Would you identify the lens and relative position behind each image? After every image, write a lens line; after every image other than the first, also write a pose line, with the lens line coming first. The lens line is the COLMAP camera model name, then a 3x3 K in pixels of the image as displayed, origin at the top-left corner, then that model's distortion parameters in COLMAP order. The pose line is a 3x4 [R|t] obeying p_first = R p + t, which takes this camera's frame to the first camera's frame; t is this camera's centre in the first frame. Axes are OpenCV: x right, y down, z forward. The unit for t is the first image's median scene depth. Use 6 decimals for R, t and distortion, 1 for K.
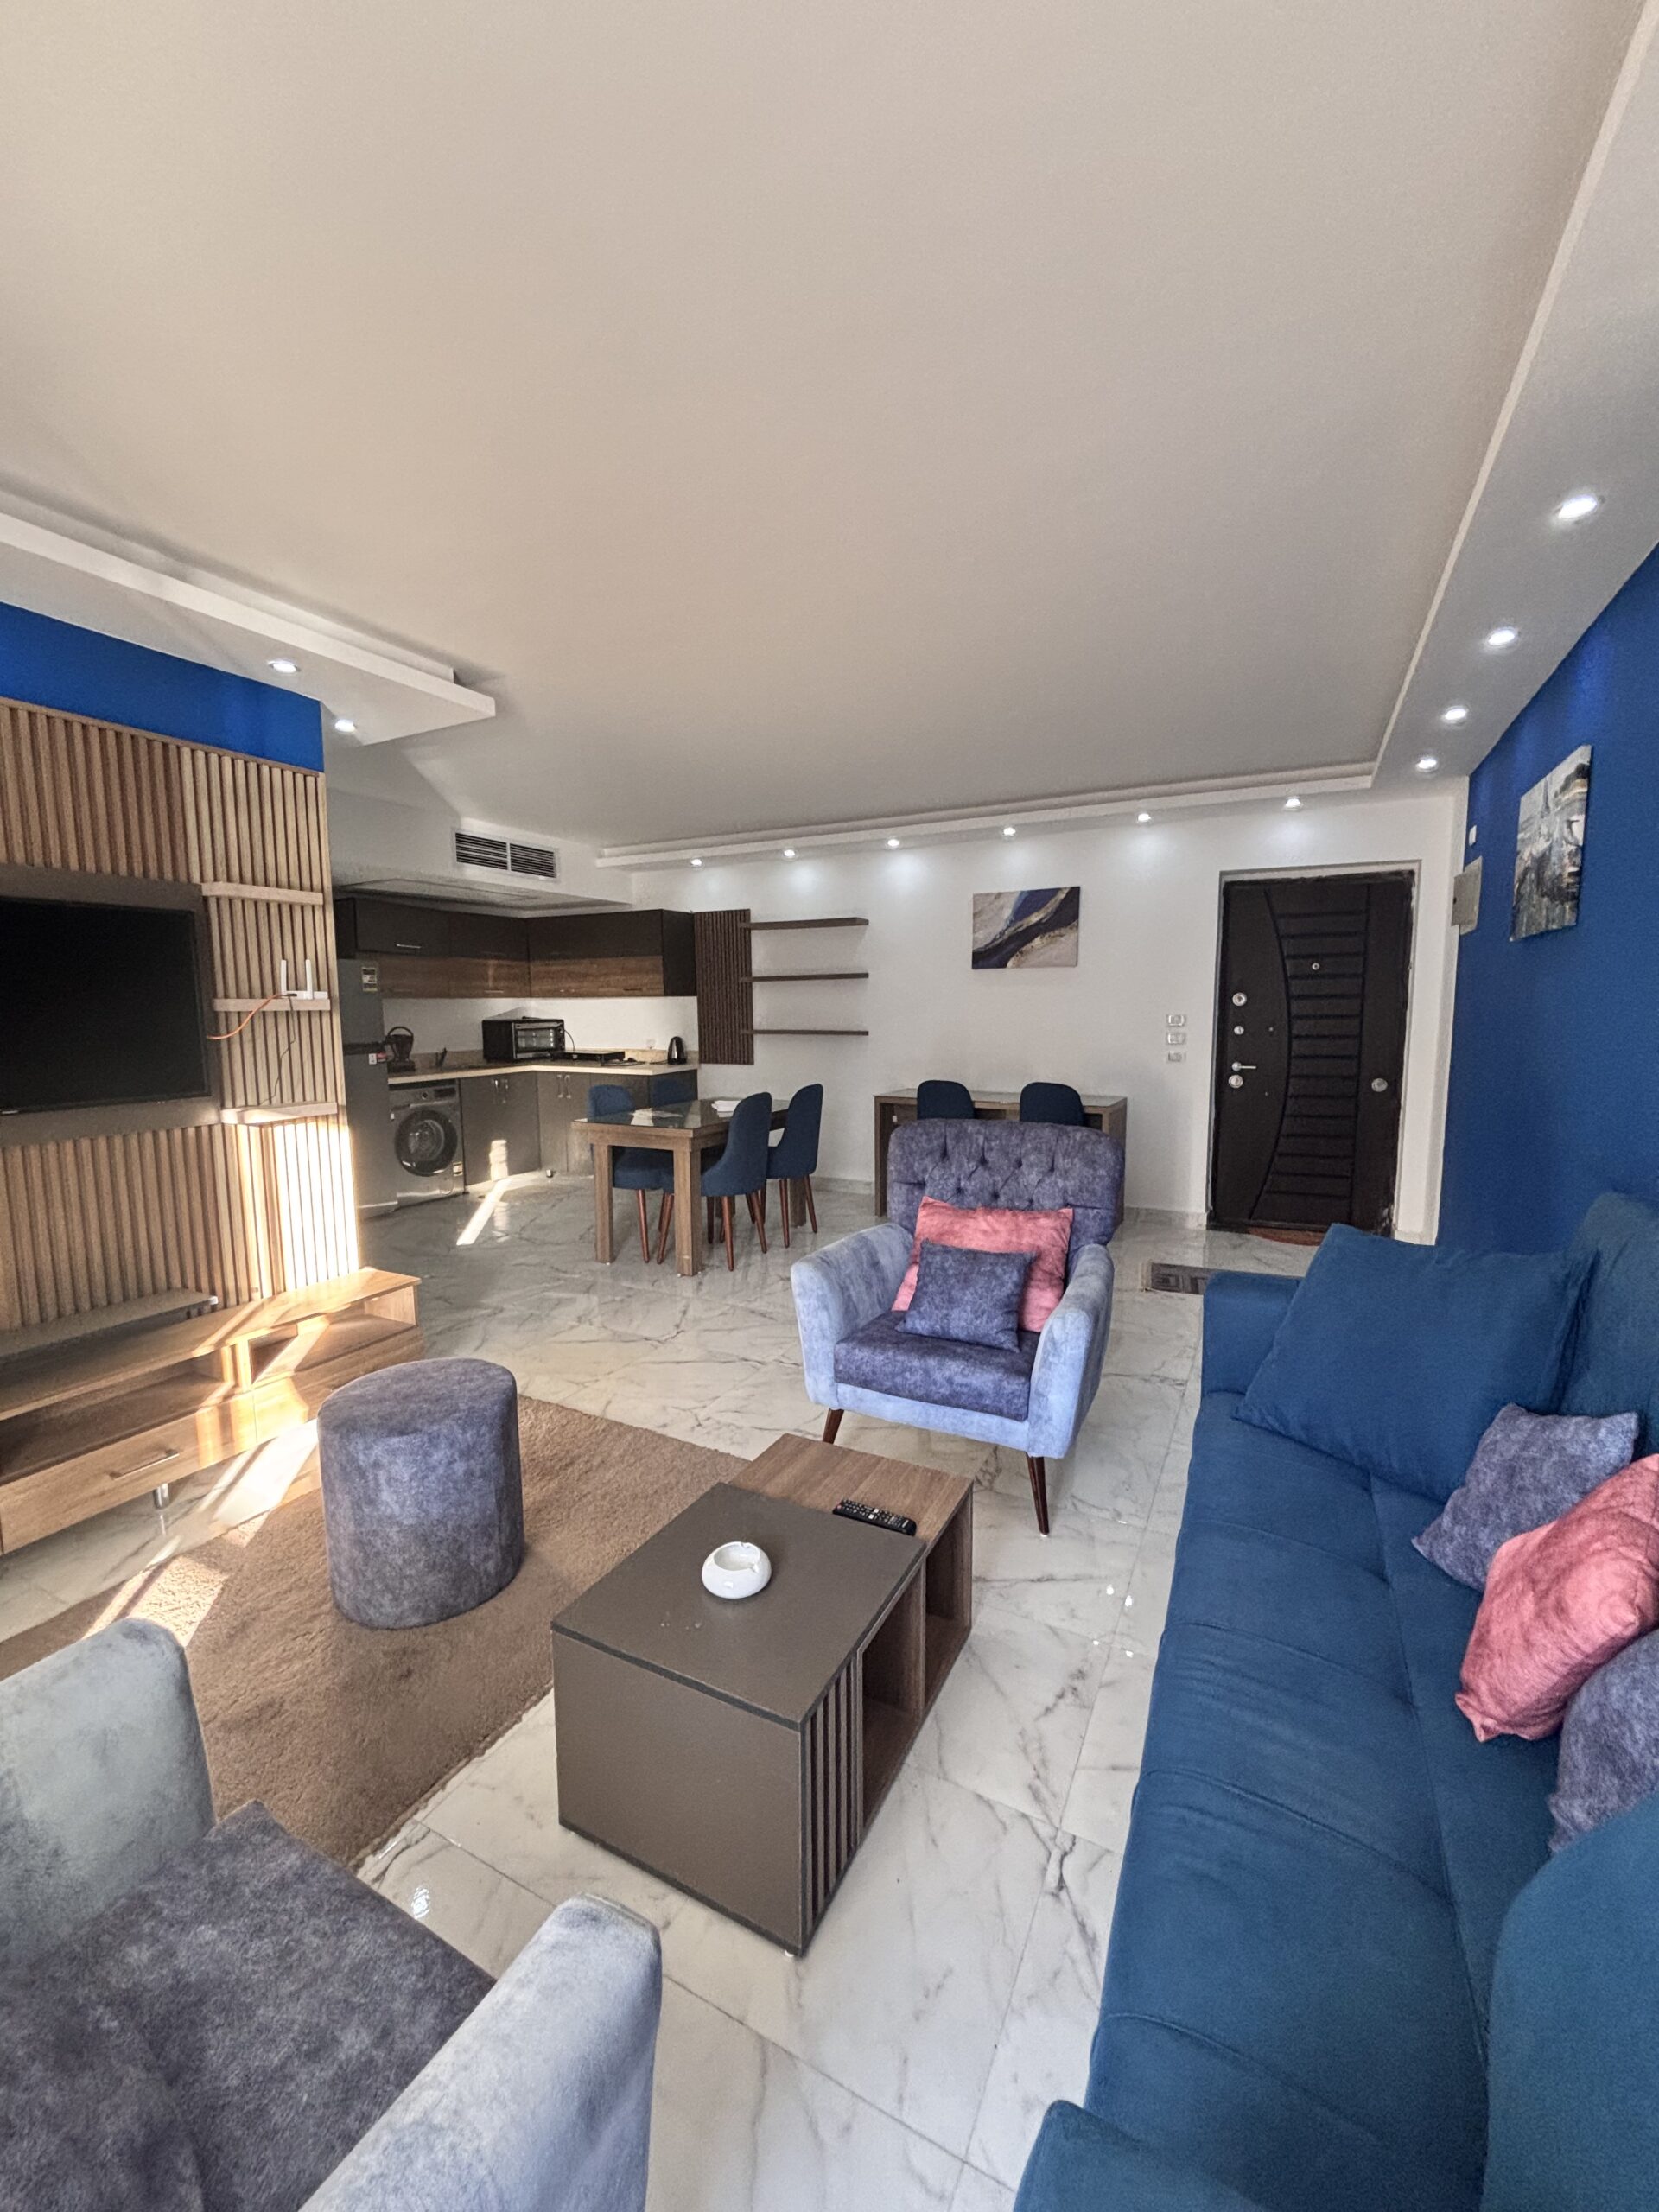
lens RADIAL K [[890.9, 0, 828.8], [0, 890.9, 1108.1], [0, 0, 1]] dist [0.000128, 0.000035]
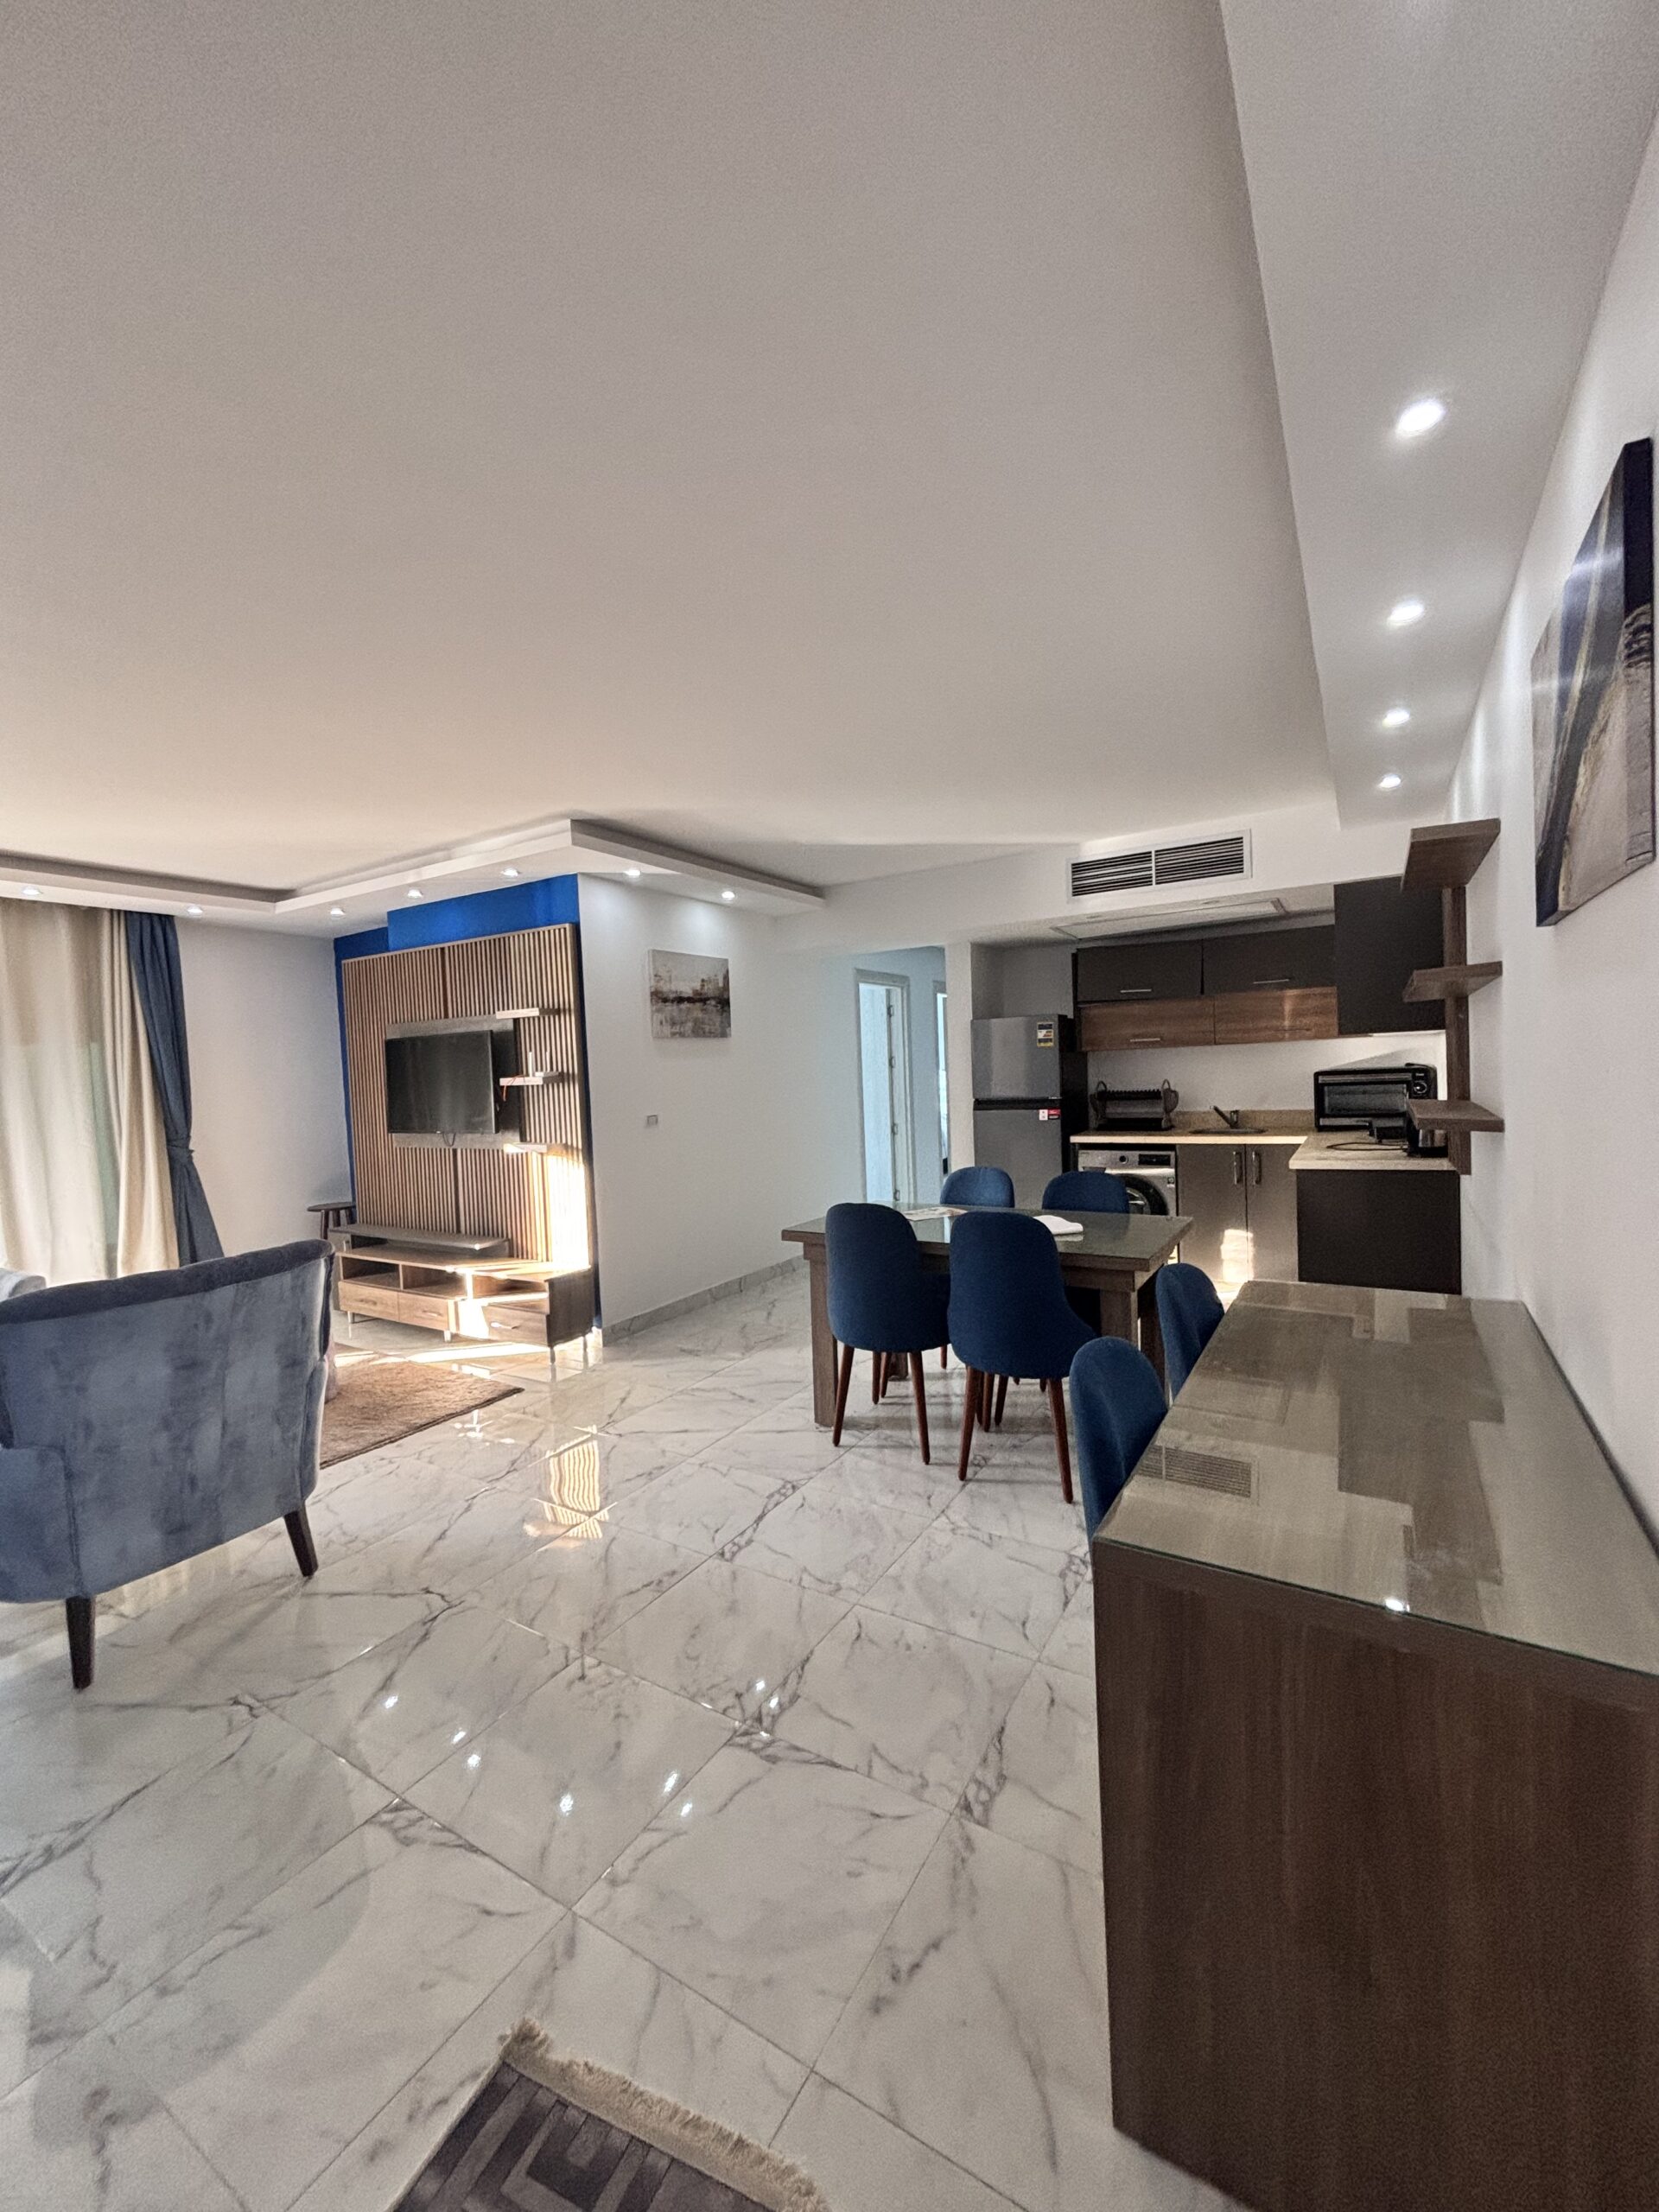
lens RADIAL K [[890.9, 0, 832.1], [0, 890.9, 1099.3], [0, 0, 1]] dist [0.000128, 0.000035]
pose [[-0.066884, 0.041718, -0.996888, 0.456786], [-0.077189, 0.995915, 0.046856, -0.096510], [0.994770, 0.080083, -0.063391, 0.800194]]
